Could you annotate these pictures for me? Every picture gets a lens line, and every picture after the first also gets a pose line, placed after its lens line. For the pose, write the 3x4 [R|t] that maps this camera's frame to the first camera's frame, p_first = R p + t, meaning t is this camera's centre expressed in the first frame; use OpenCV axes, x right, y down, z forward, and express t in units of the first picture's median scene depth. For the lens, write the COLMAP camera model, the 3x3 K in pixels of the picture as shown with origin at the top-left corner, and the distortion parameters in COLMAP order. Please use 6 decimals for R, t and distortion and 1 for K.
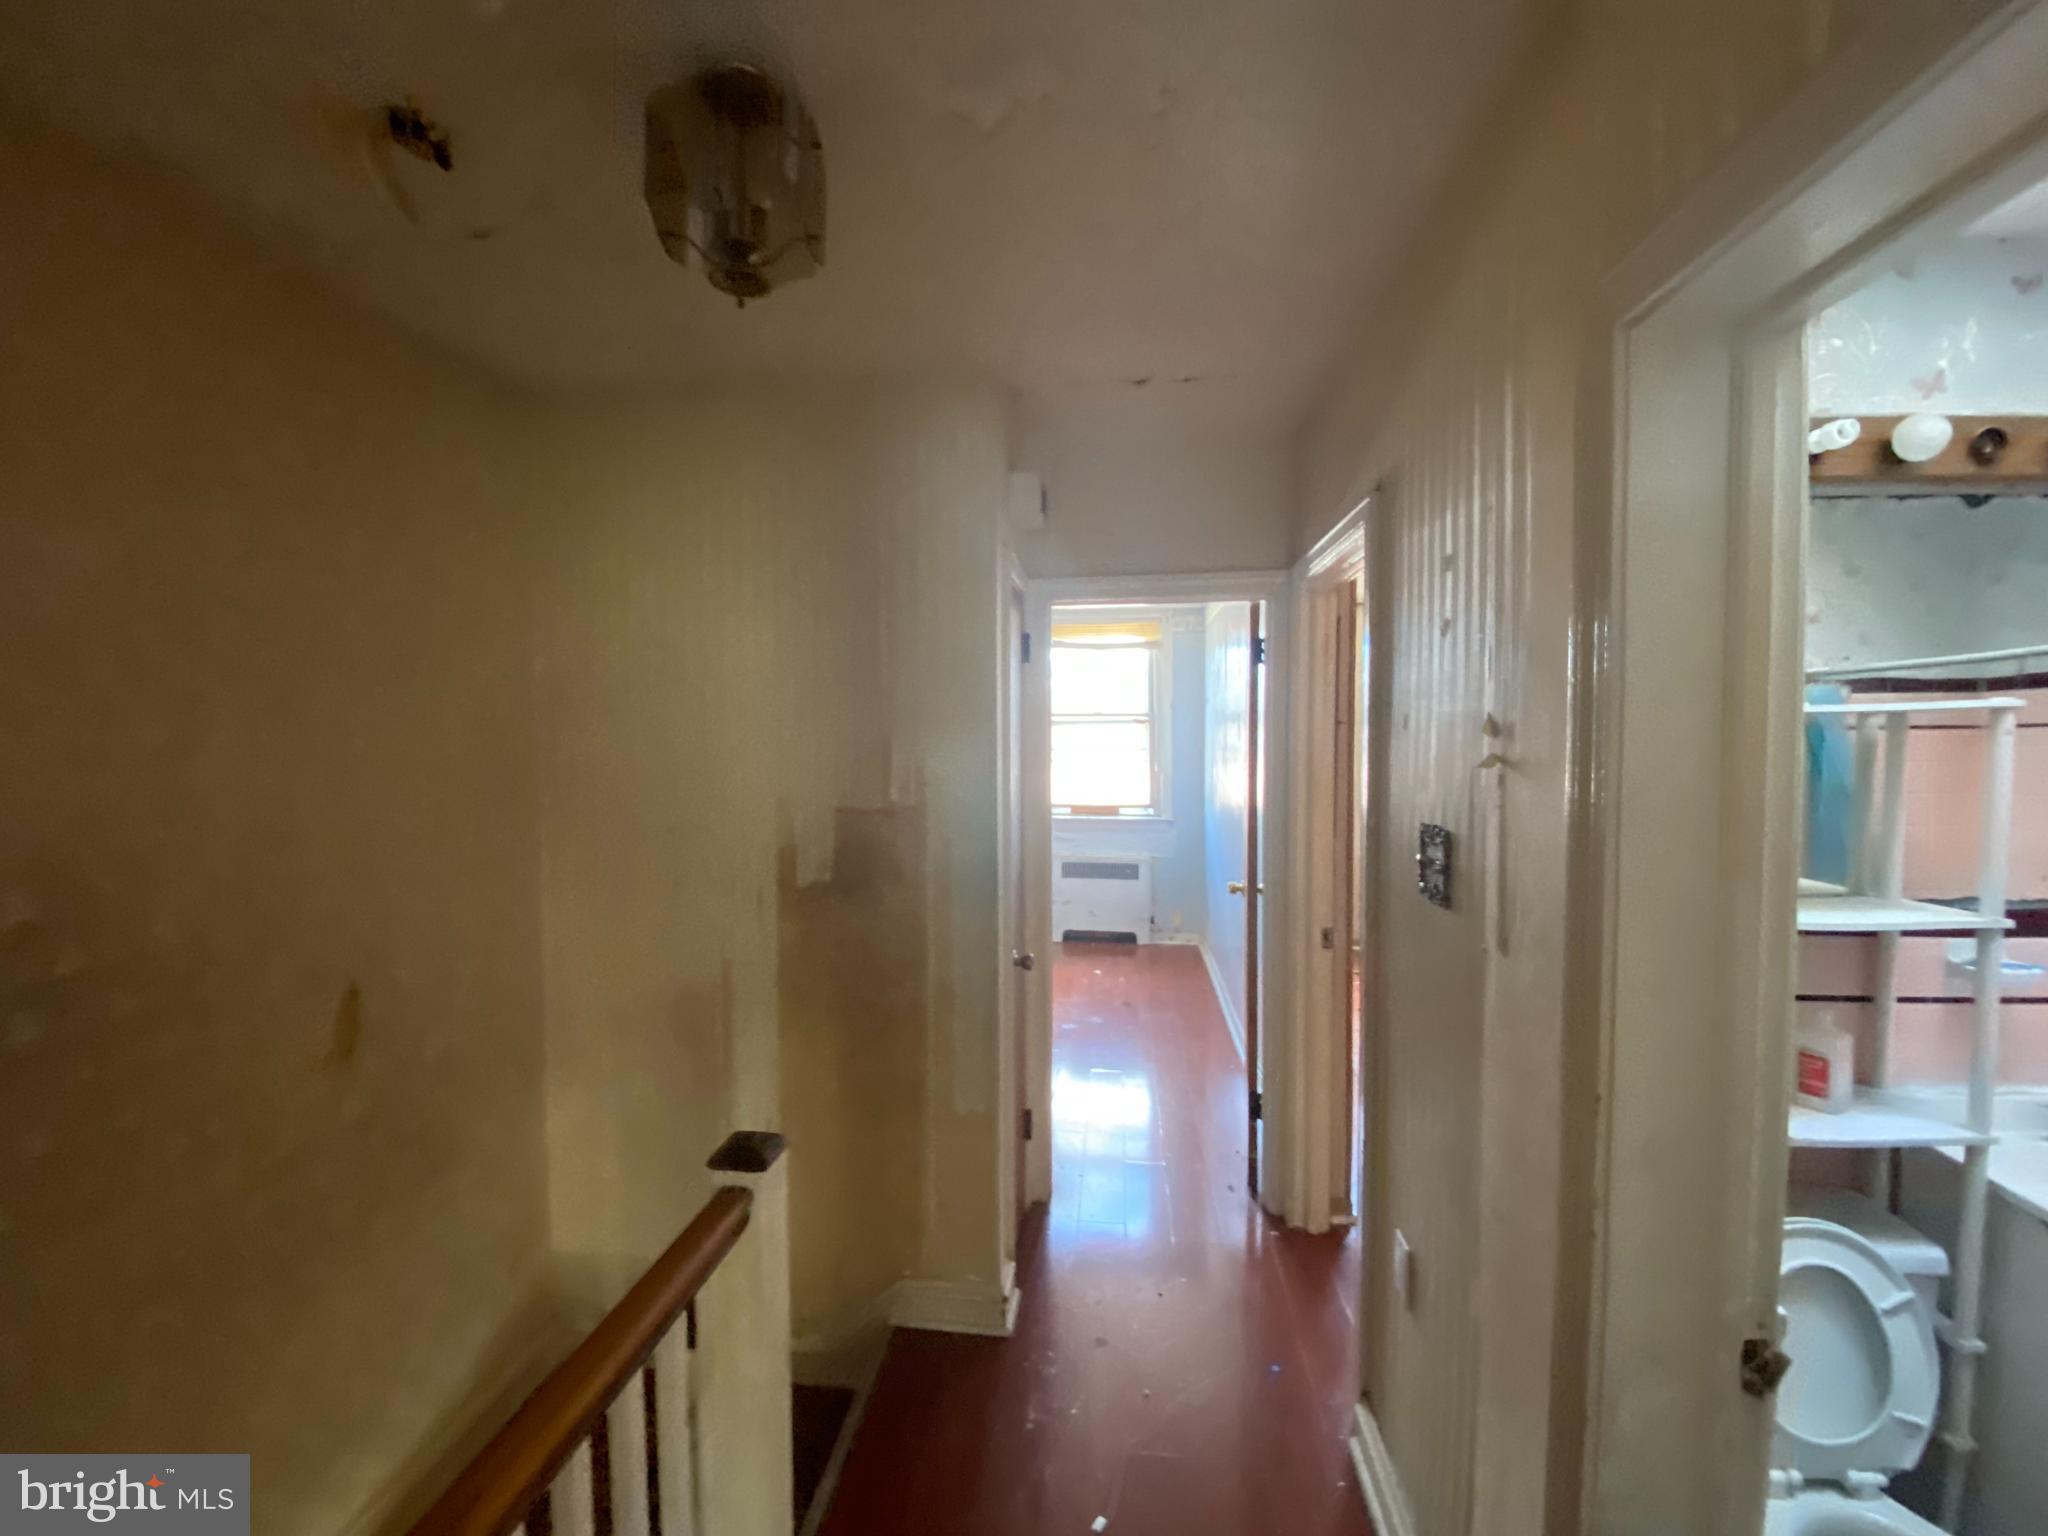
lens RADIAL K [[842.5, 0, 1023.1], [0, 842.5, 773.5], [0, 0, 1]] dist [0.014999, -0.016979]
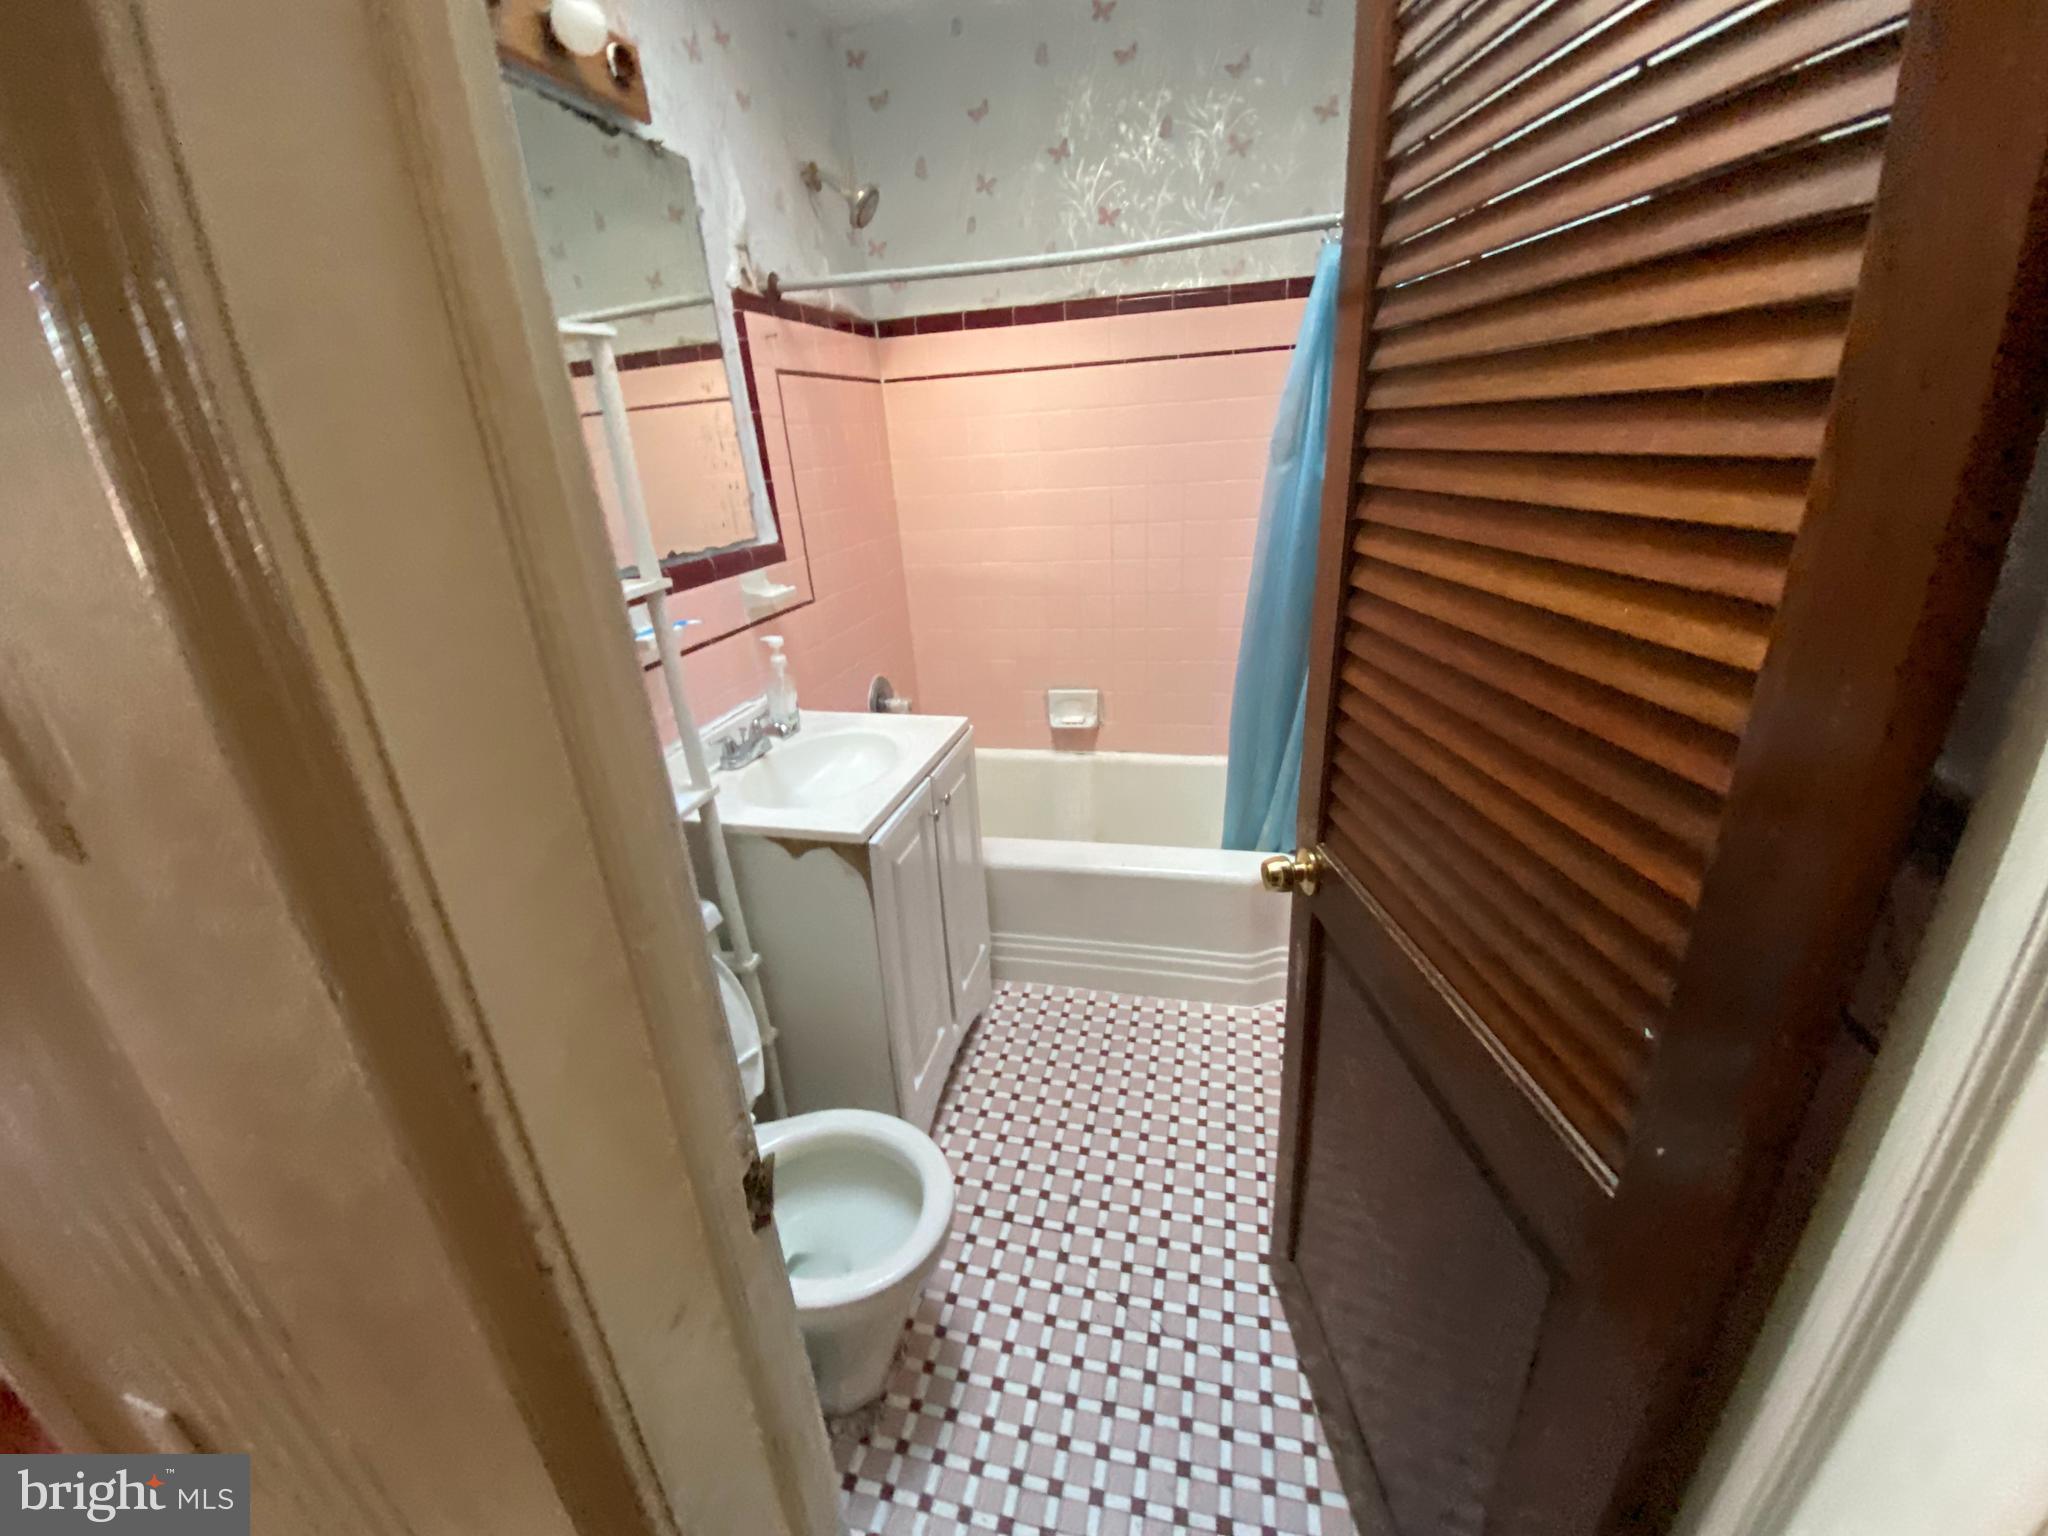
lens RADIAL K [[822.1, 0, 1012.8], [0, 822.1, 769.1], [0, 0, 1]] dist [0.025318, -0.021860]
pose [[0.139148, -0.374682, 0.916652, 0.255626], [0.106102, 0.925970, 0.362384, 0.071595], [-0.984571, 0.046834, 0.168602, 0.435479]]
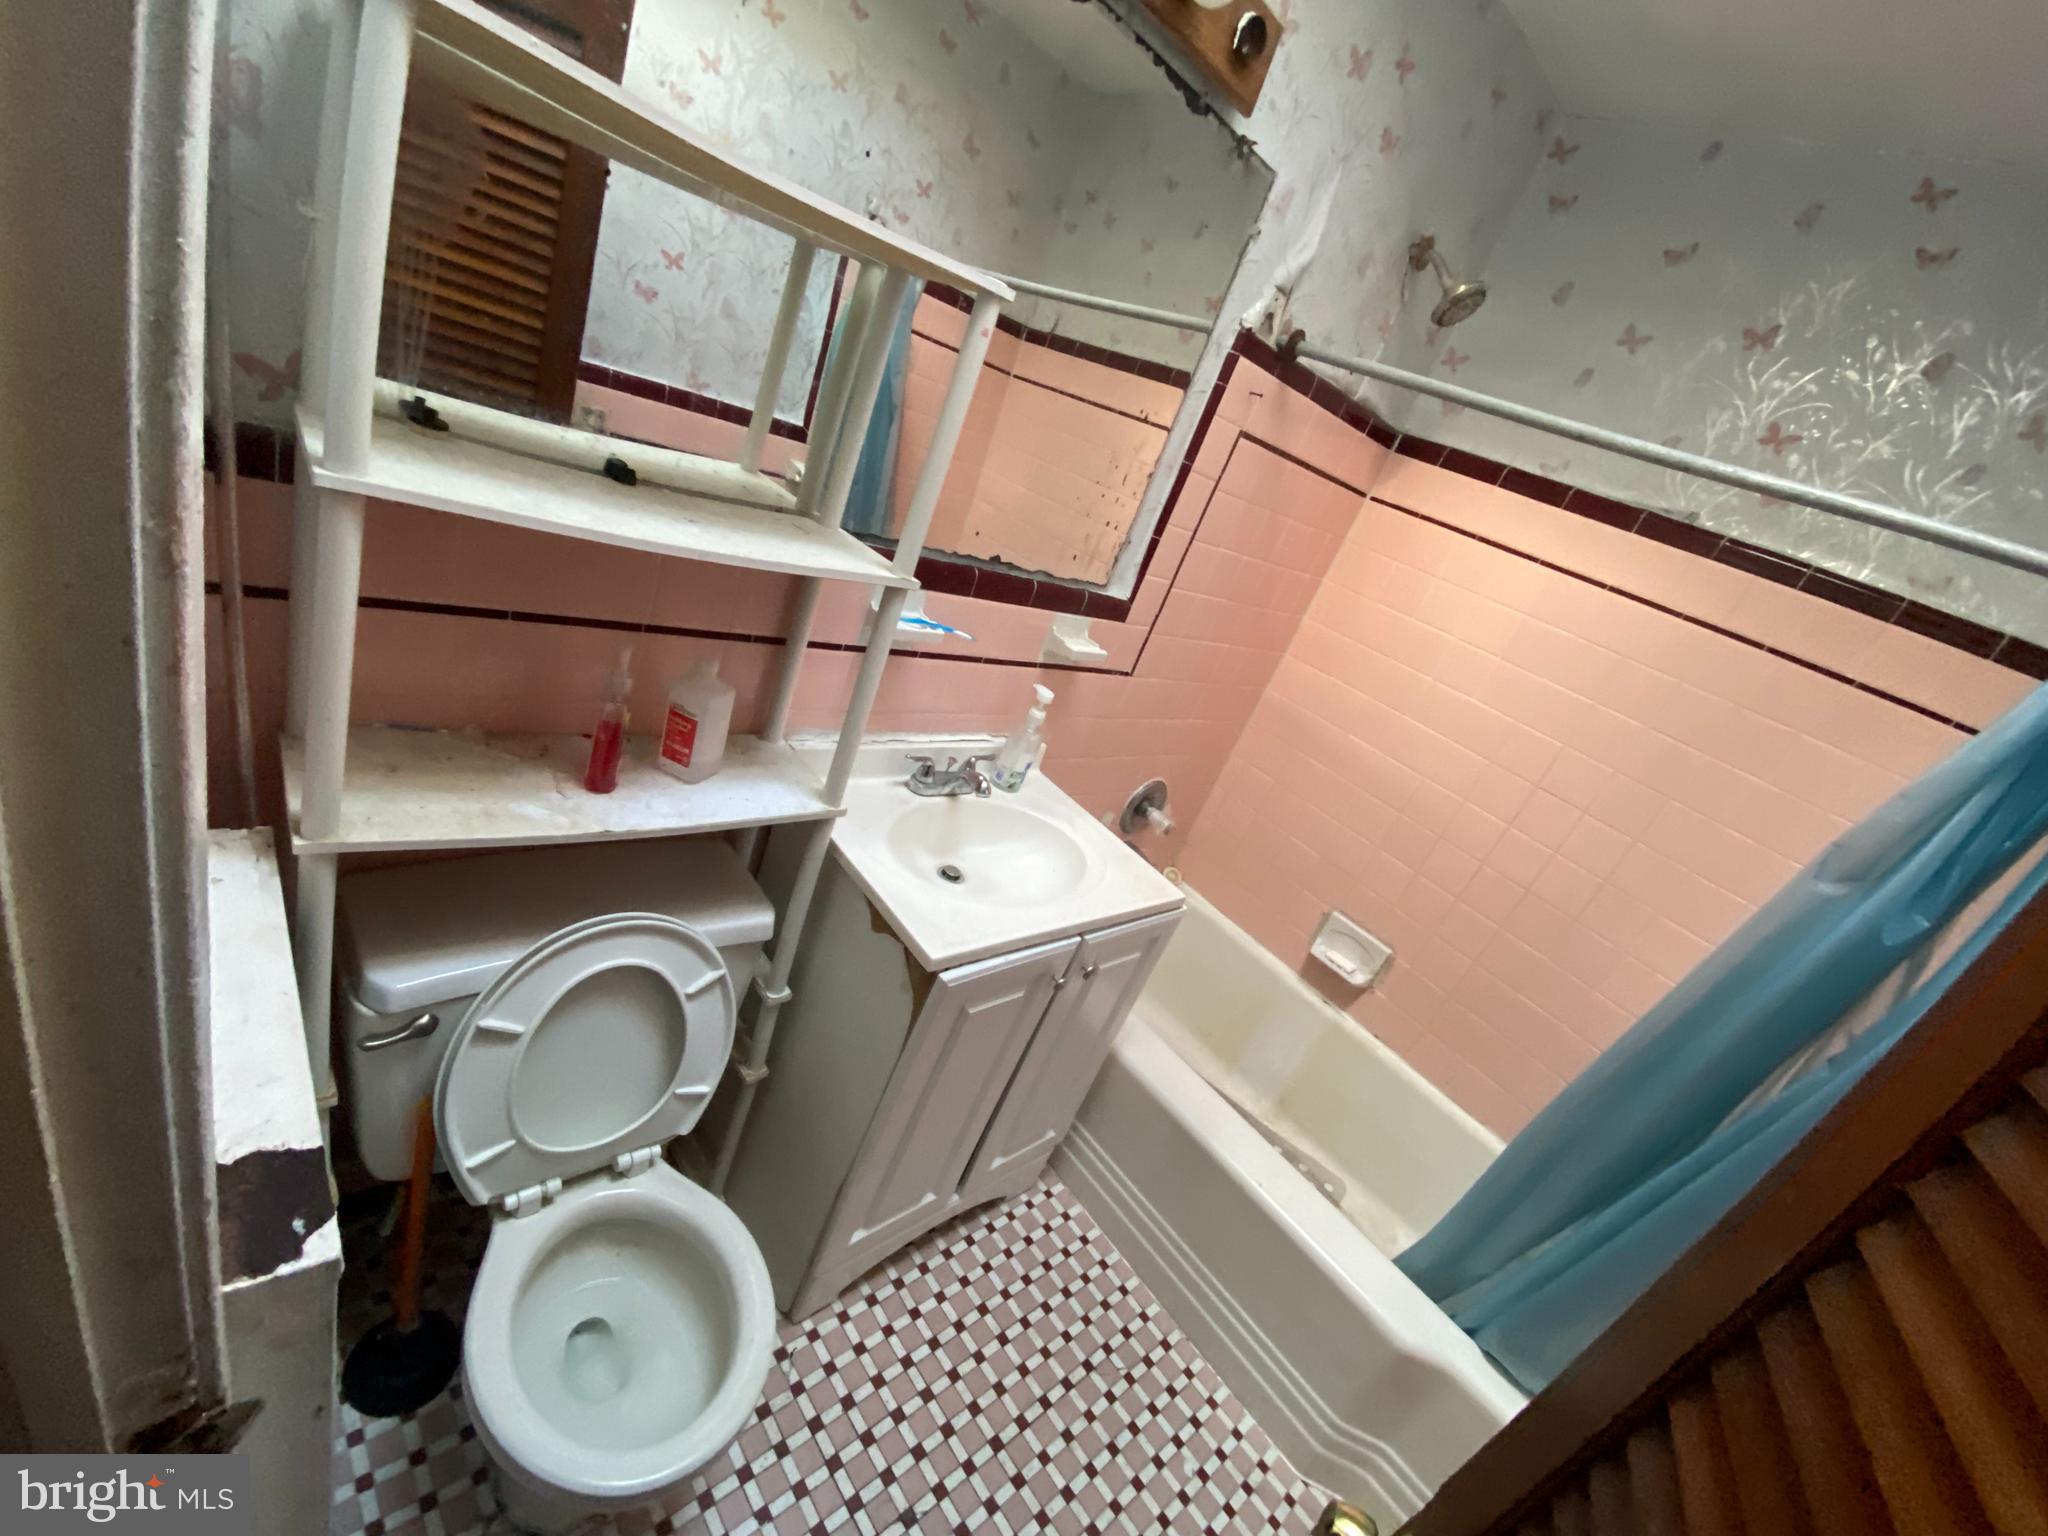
lens RADIAL K [[826.1, 0, 1025.8], [0, 826.1, 771.8], [0, 0, 1]] dist [0.025365, -0.021414]
pose [[0.620259, -0.081631, 0.780138, 0.589125], [-0.326488, 0.877456, 0.351392, 0.020471], [-0.713222, -0.472660, 0.517598, 0.402731]]
